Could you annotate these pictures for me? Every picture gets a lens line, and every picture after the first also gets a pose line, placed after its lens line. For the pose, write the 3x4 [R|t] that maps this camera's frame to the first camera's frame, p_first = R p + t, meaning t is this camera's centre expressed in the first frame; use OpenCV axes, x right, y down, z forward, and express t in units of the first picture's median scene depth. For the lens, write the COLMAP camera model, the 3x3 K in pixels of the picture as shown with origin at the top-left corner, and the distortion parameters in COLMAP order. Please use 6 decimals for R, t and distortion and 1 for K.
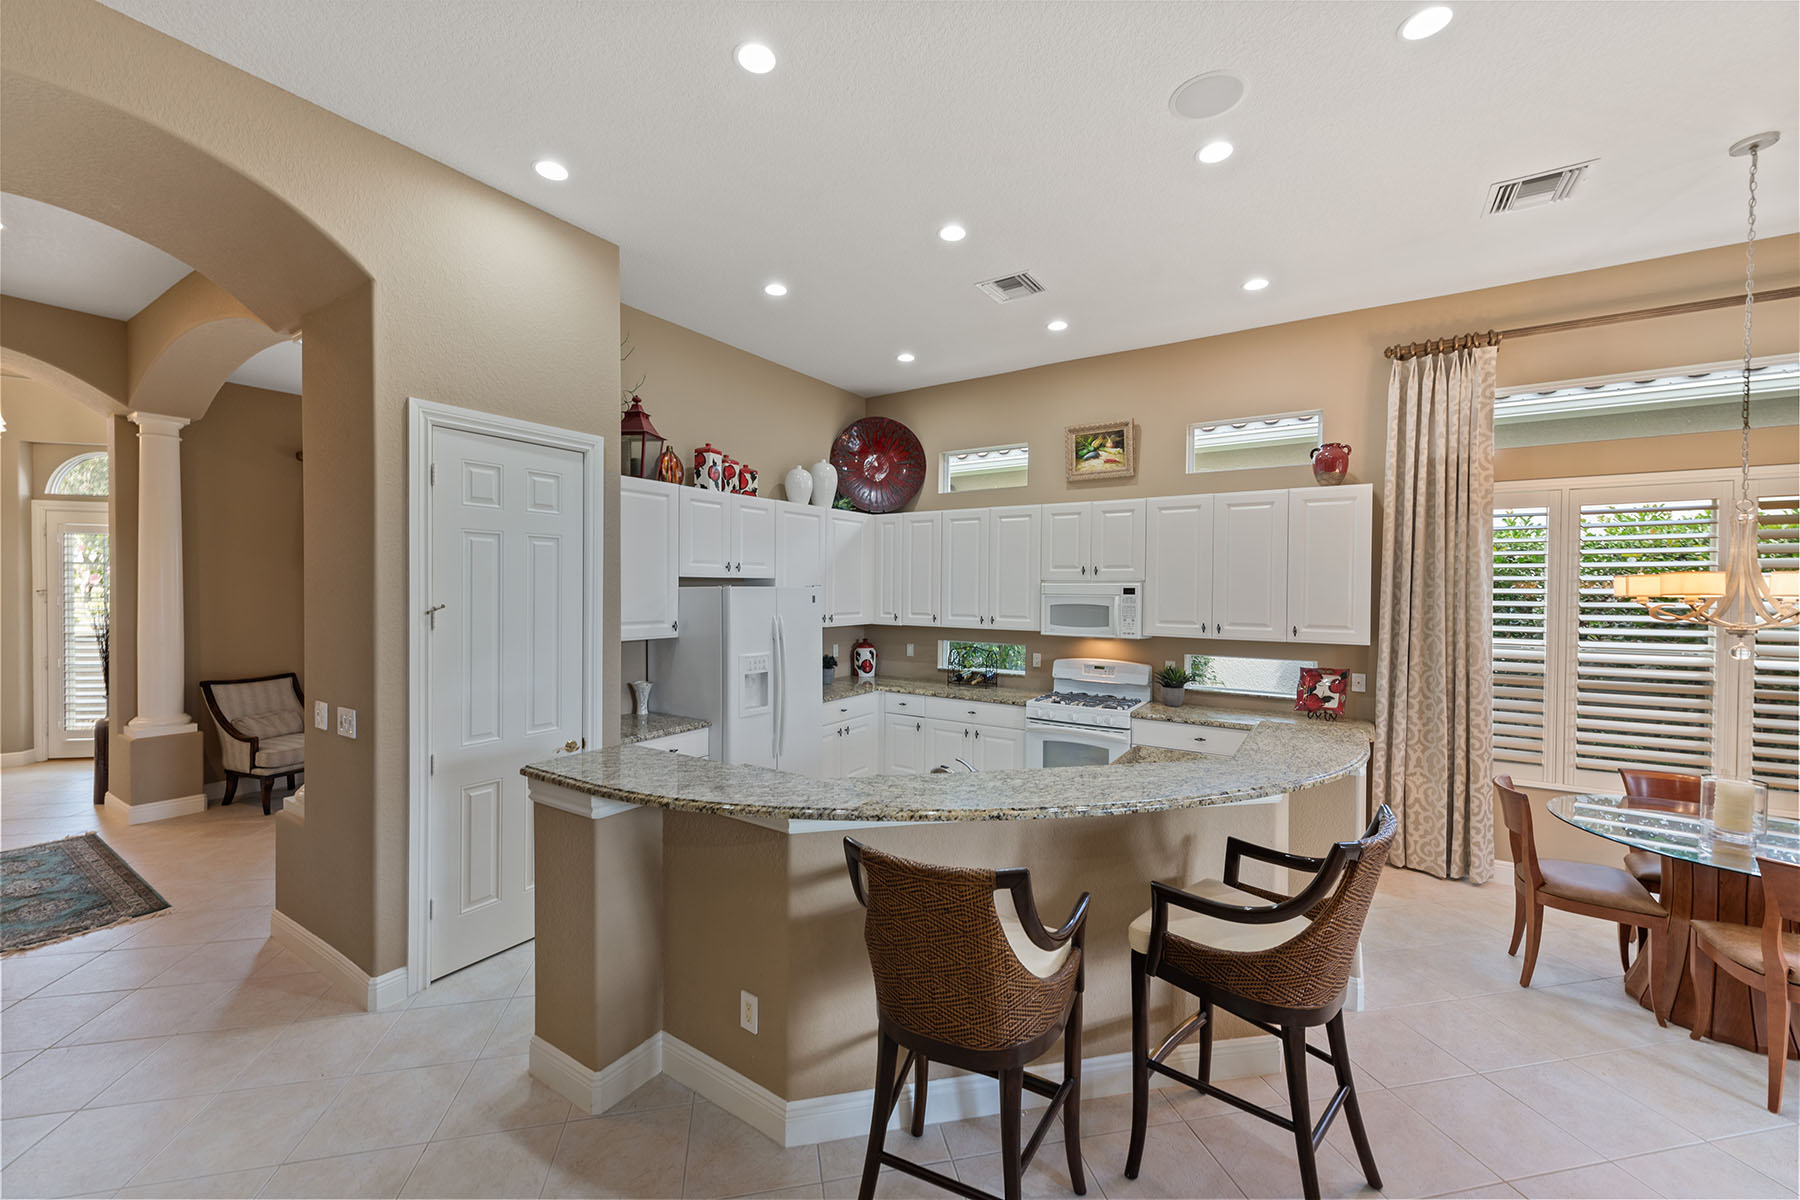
lens RADIAL K [[705.2, 0, 901.0], [0, 705.2, 598.0], [0, 0, 1]] dist [0.009359, -0.000585]
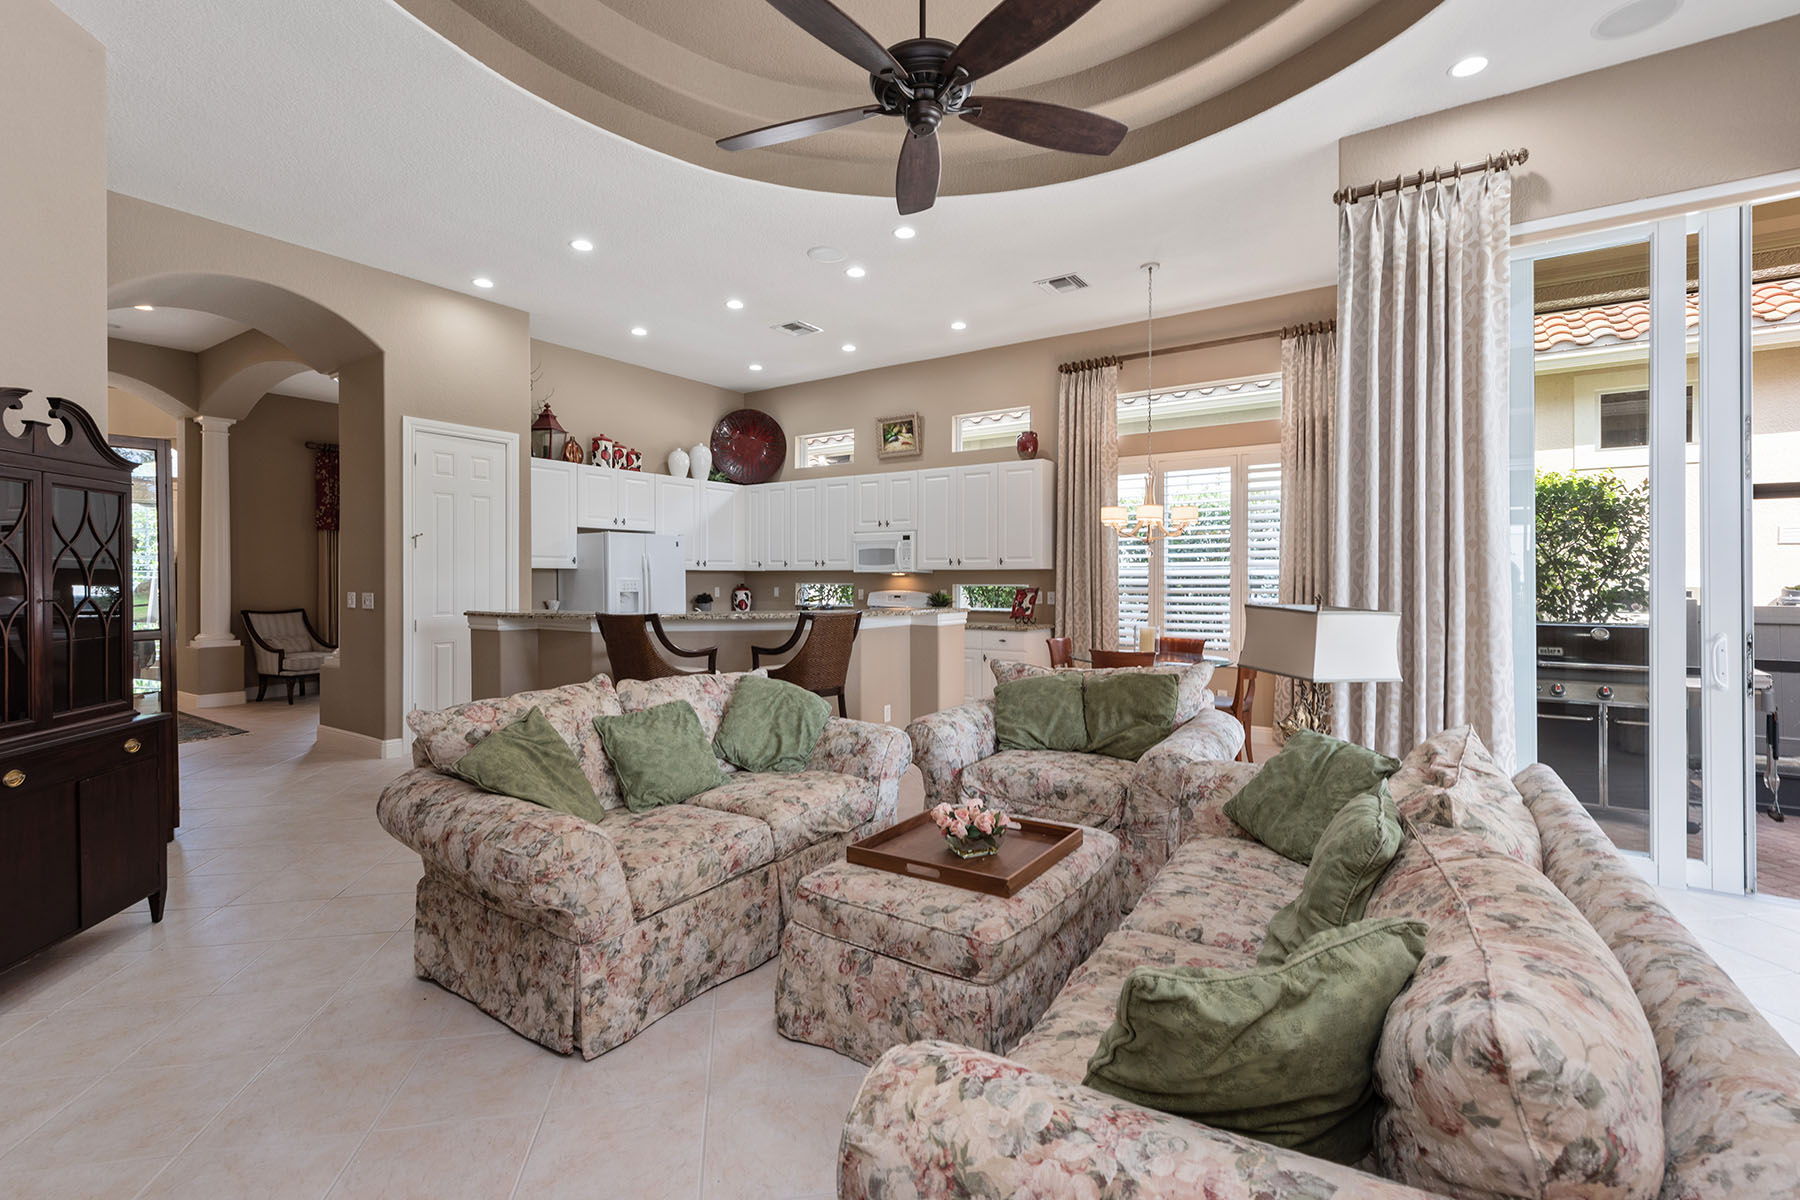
lens RADIAL K [[796.0, 0, 893.6], [0, 796.0, 585.3], [0, 0, 1]] dist [0.008288, -0.000383]
pose [[0.999735, -0.005549, -0.022352, 0.387478], [0.005432, 0.999971, -0.005282, 0.106942], [0.022381, 0.005159, 0.999736, -0.650998]]
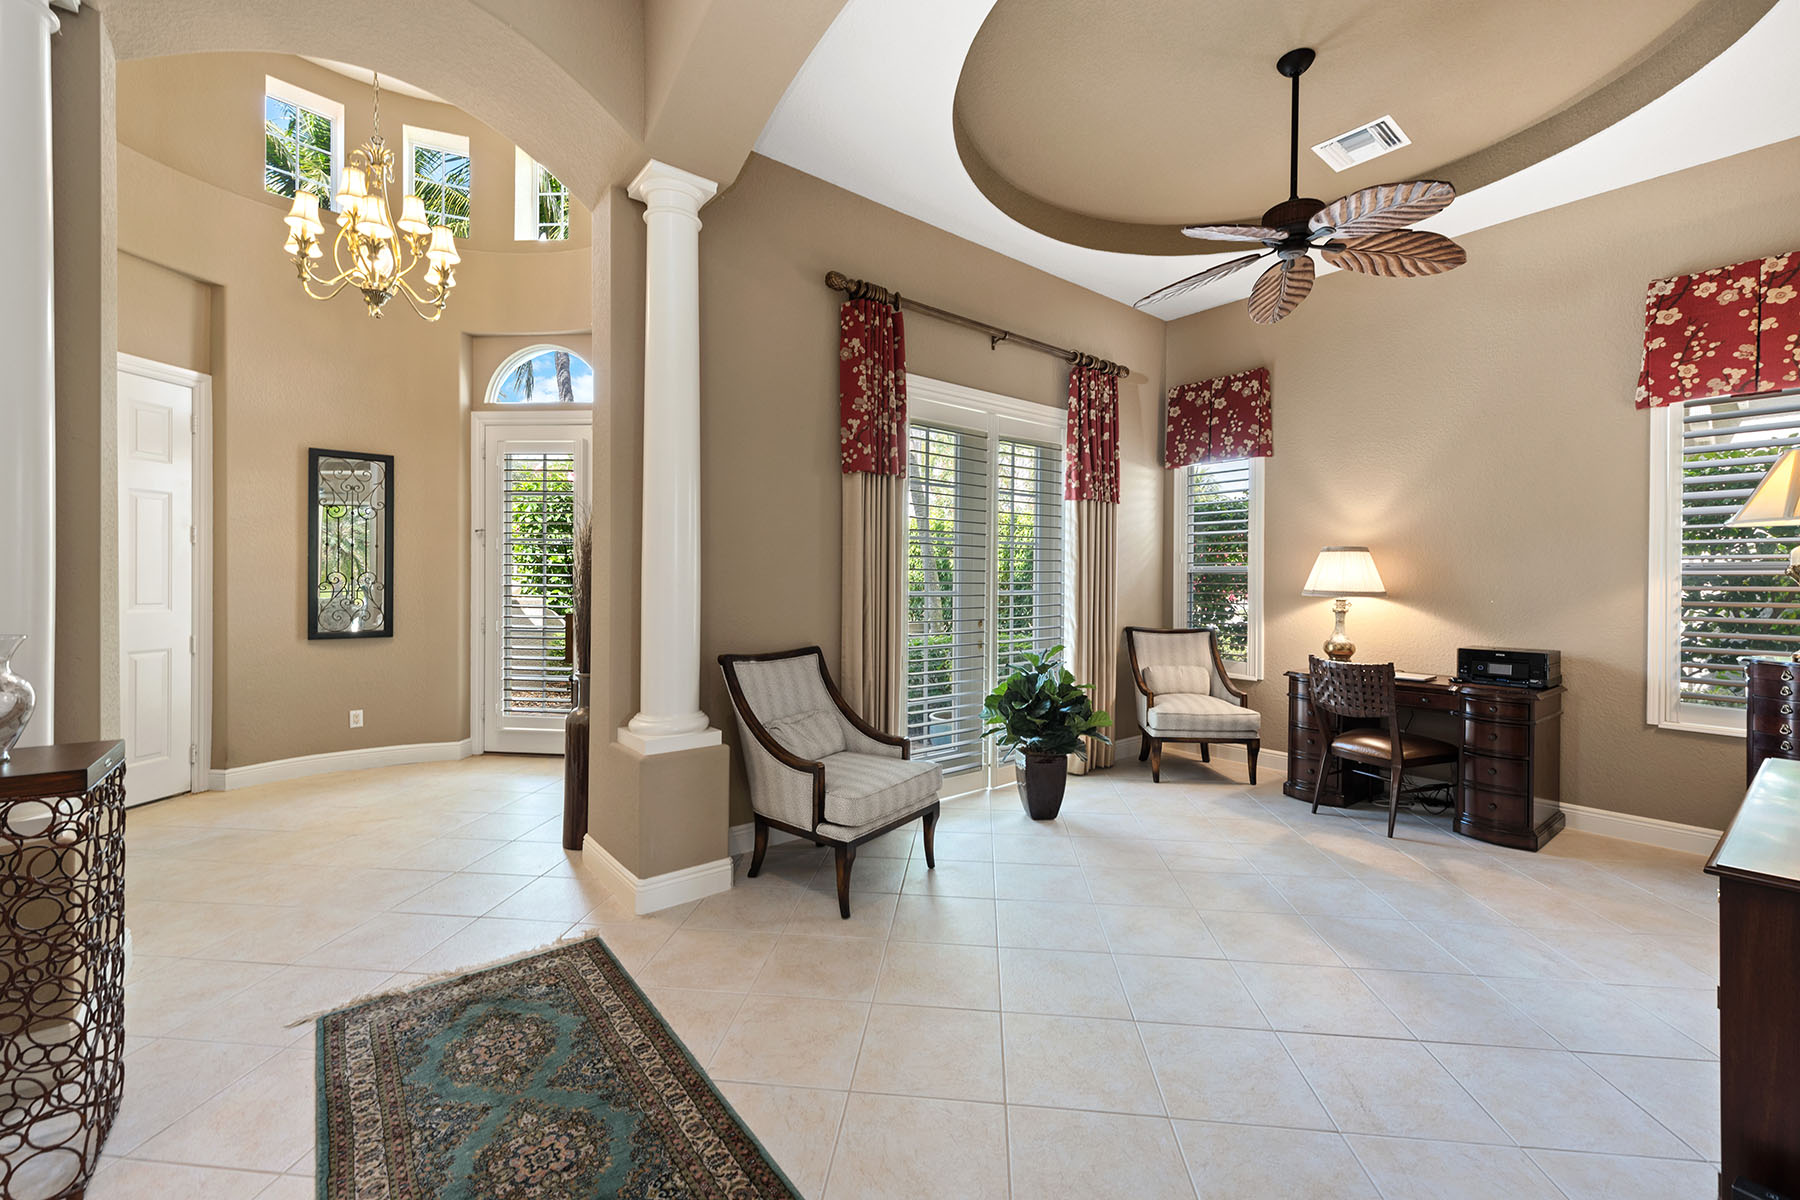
lens RADIAL K [[732.0, 0, 905.2], [0, 732.0, 585.2], [0, 0, 1]] dist [0.016708, -0.005756]
pose [[0.953248, 0.000996, -0.302188, -0.848771], [-0.004309, 0.999938, -0.010297, 0.085421], [0.302159, 0.011118, 0.953193, 0.619690]]
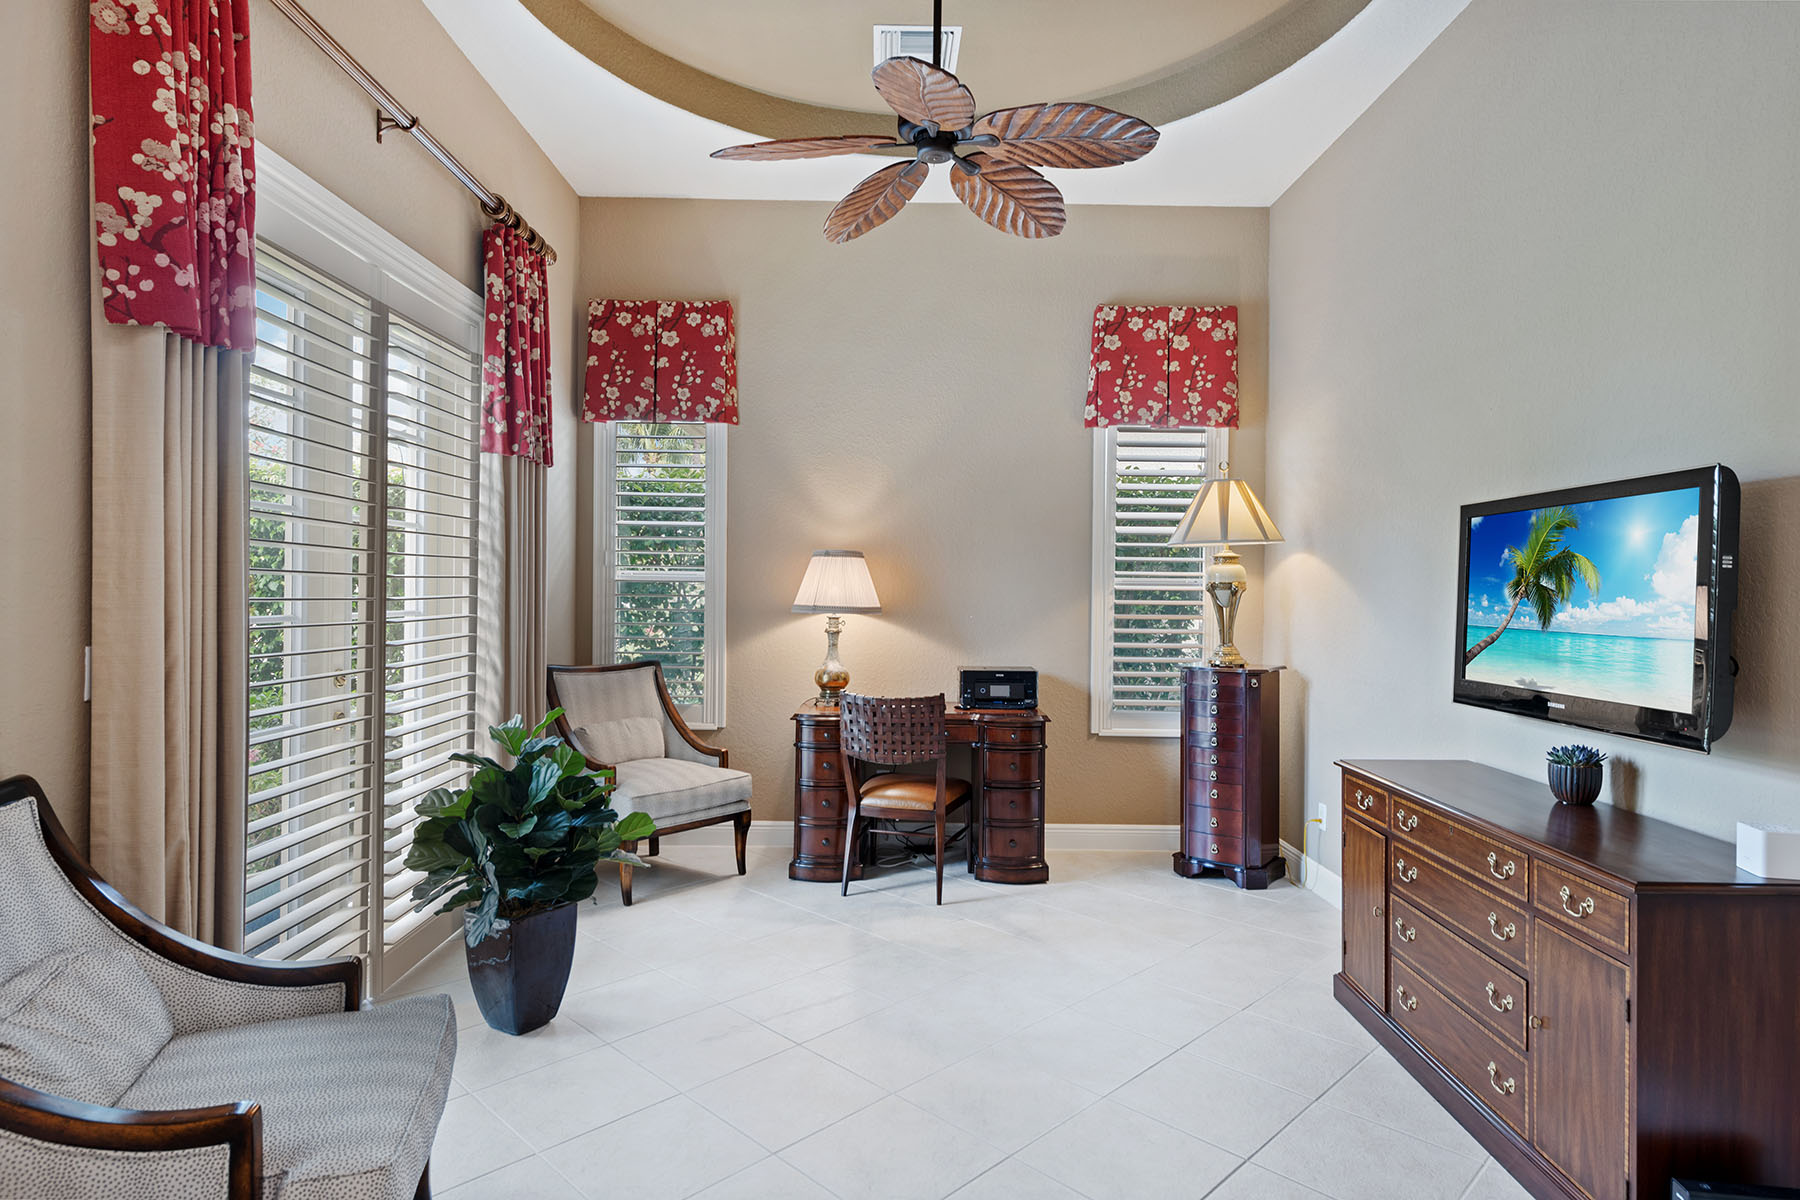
lens RADIAL K [[982.4, 0, 899.8], [0, 982.4, 594.7], [0, 0, 1]] dist [0.020830, -0.001693]
pose [[0.838265, 0.000874, 0.545262, -1.126402], [0.003401, 0.999971, -0.006832, 0.074730], [-0.545252, 0.007582, 0.838238, 0.840196]]
